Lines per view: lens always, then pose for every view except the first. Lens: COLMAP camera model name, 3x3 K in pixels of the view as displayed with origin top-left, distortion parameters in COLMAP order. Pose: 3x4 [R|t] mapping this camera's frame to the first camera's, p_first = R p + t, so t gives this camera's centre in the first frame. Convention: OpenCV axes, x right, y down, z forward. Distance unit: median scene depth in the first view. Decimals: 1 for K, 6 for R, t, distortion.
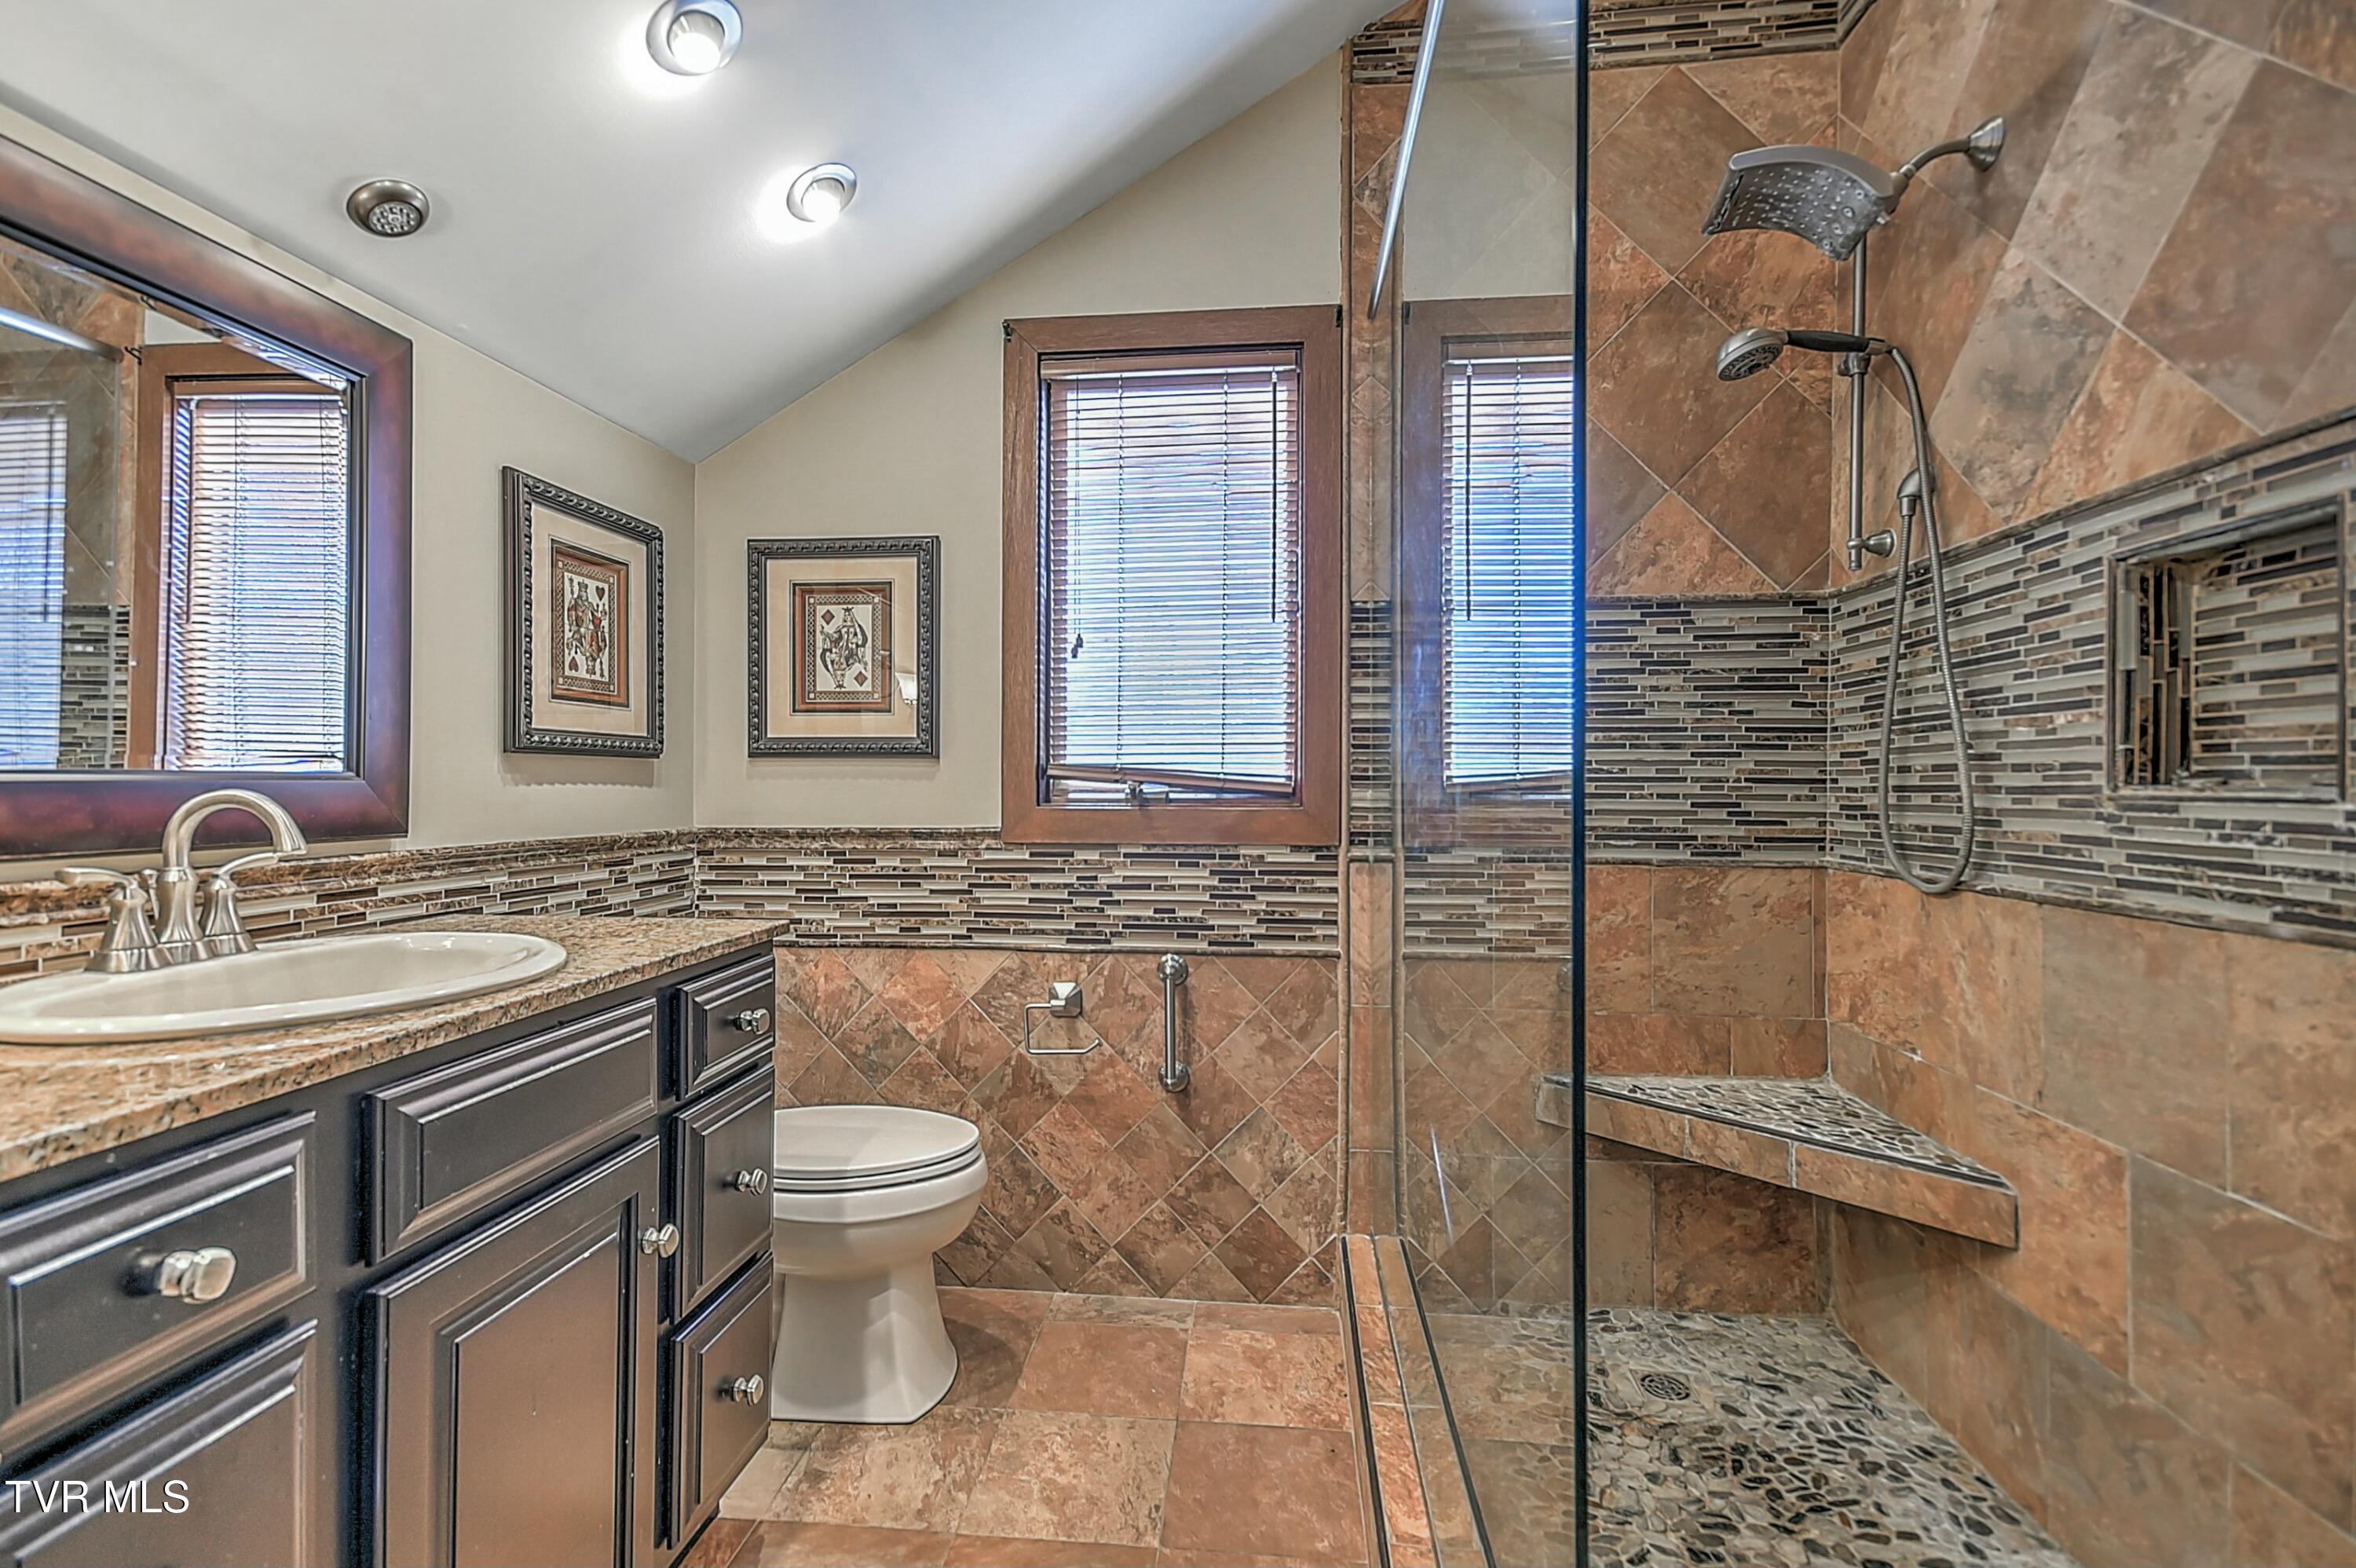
lens RADIAL K [[1072.9, 0, 1174.4], [0, 1072.9, 775.9], [0, 0, 1]] dist [0.015264, -0.002996]
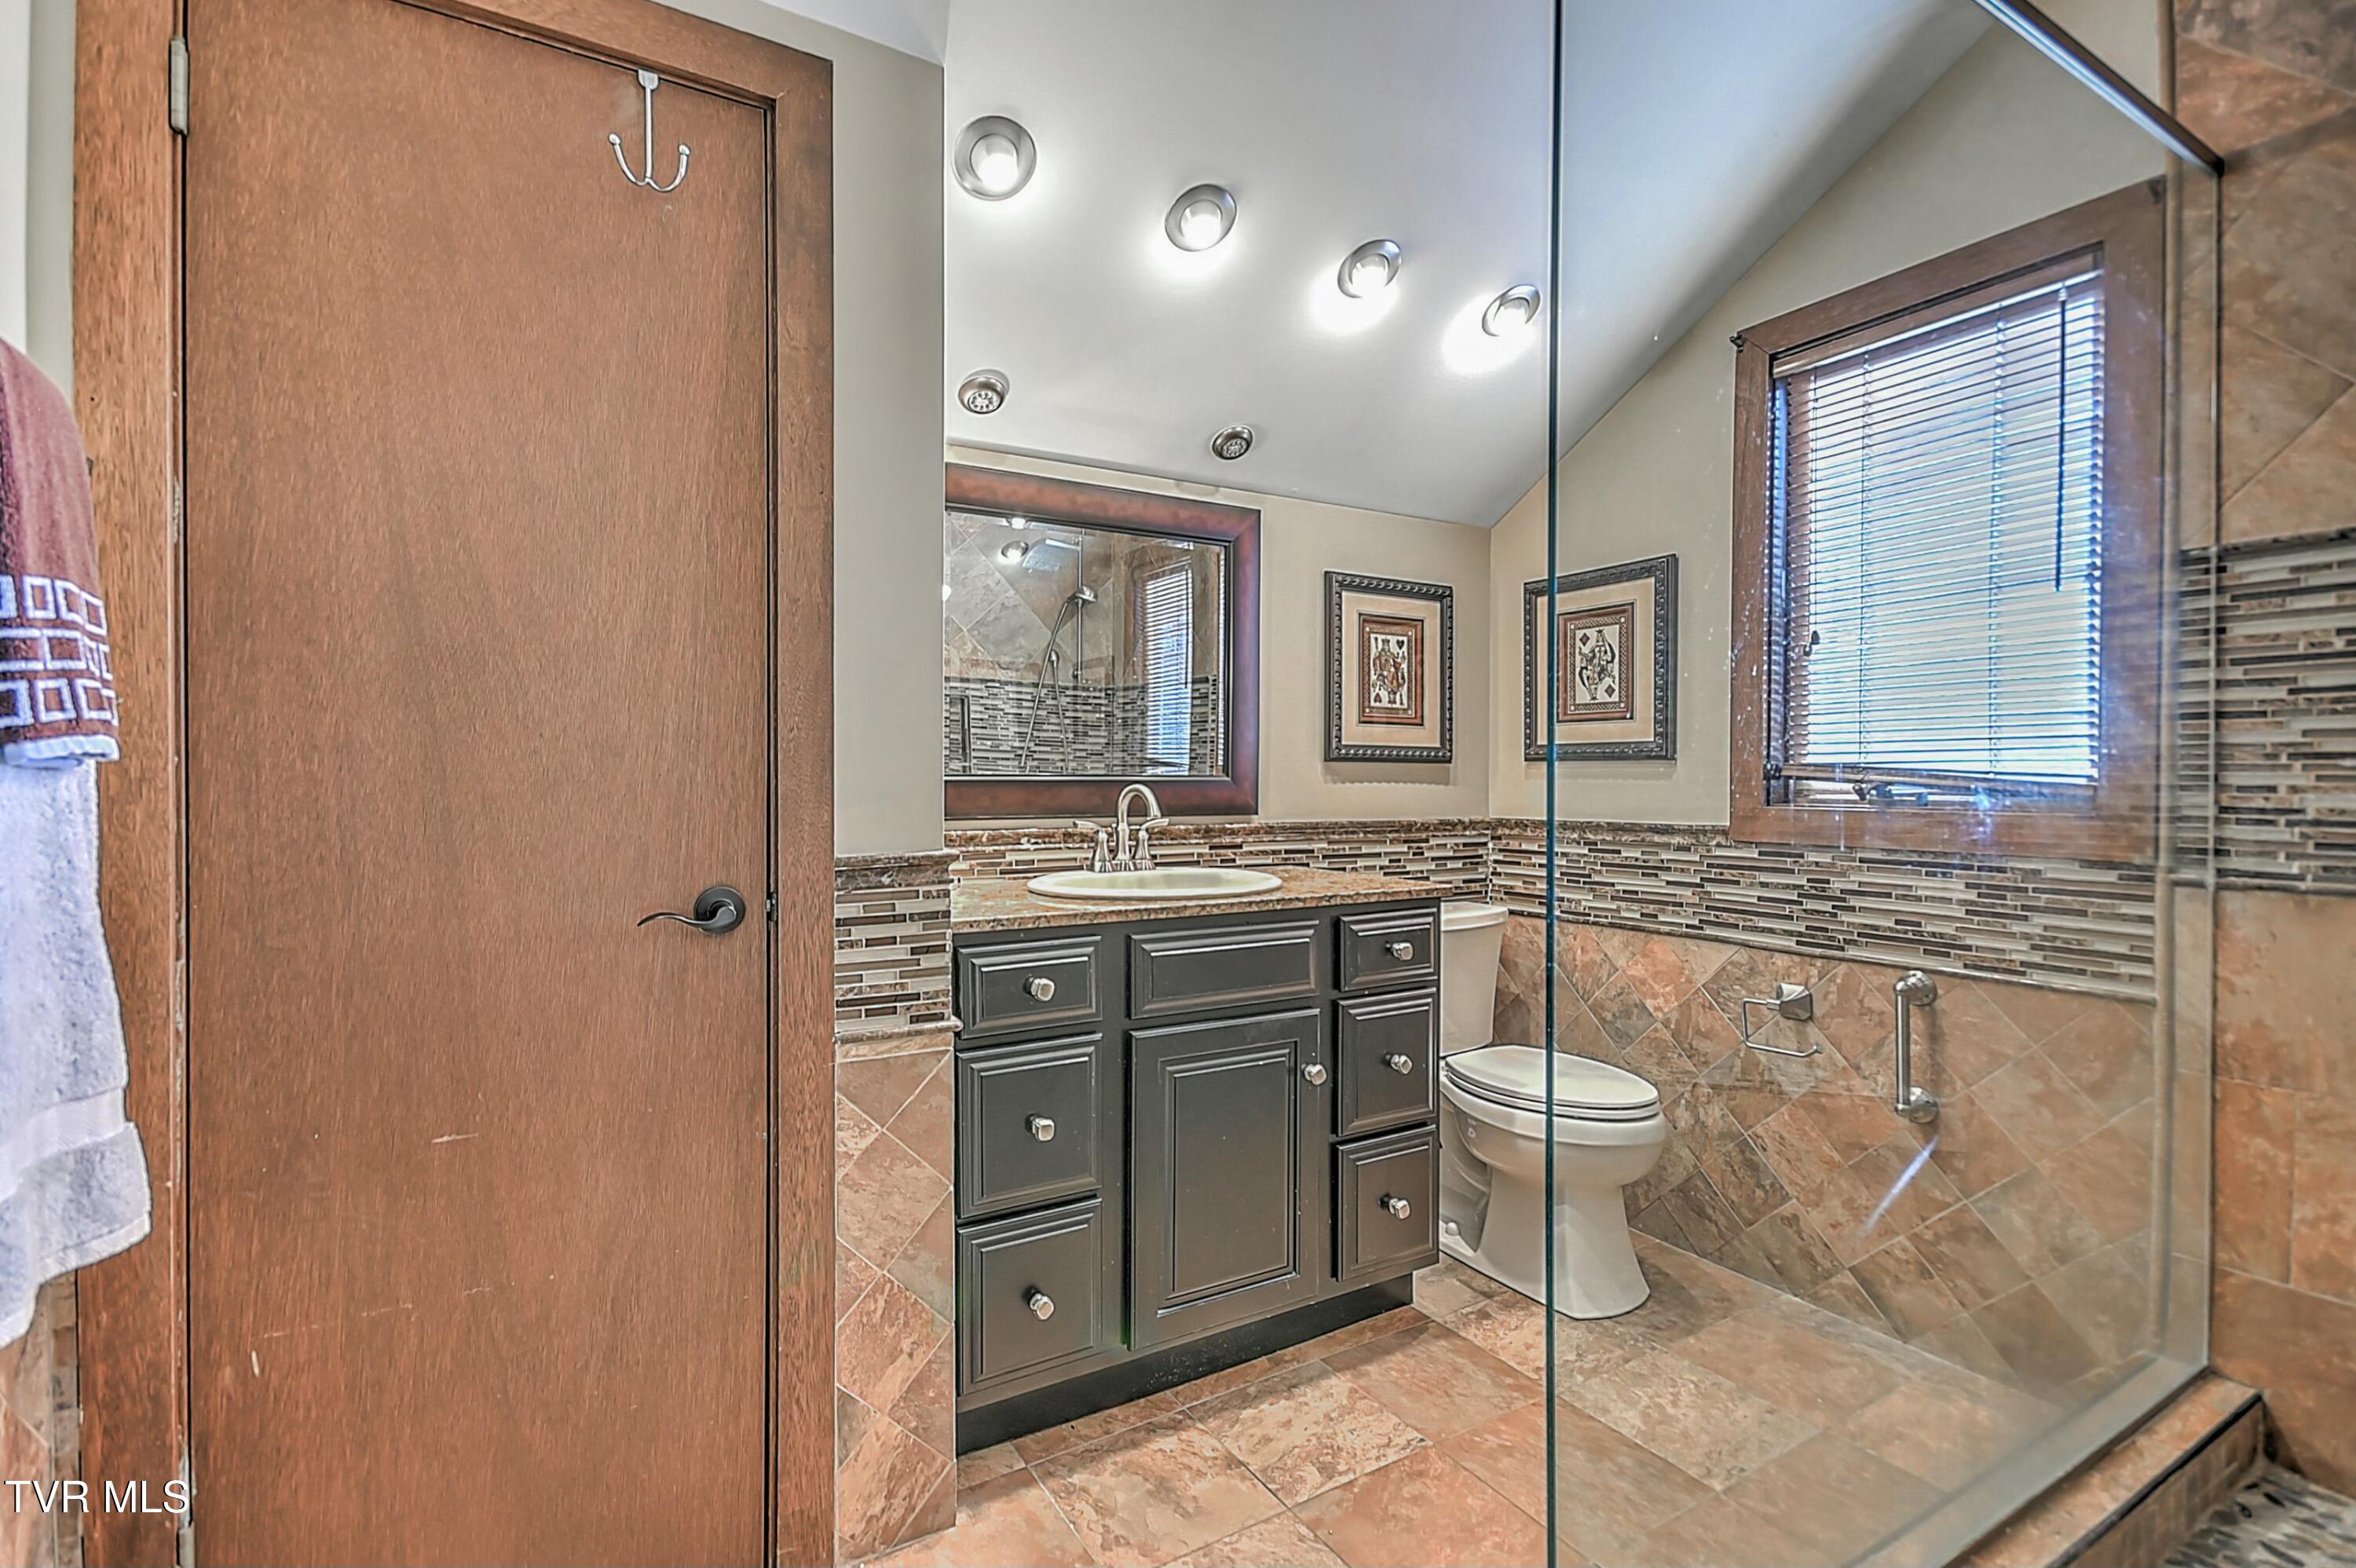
lens RADIAL K [[1072.9, 0, 1173.6], [0, 1072.9, 782.9], [0, 0, 1]] dist [0.015264, -0.002996]
pose [[0.600180, 0.003264, -0.799858, 0.352928], [0.002653, 0.999978, 0.006072, -0.001108], [0.799860, -0.005766, 0.600159, -0.053515]]
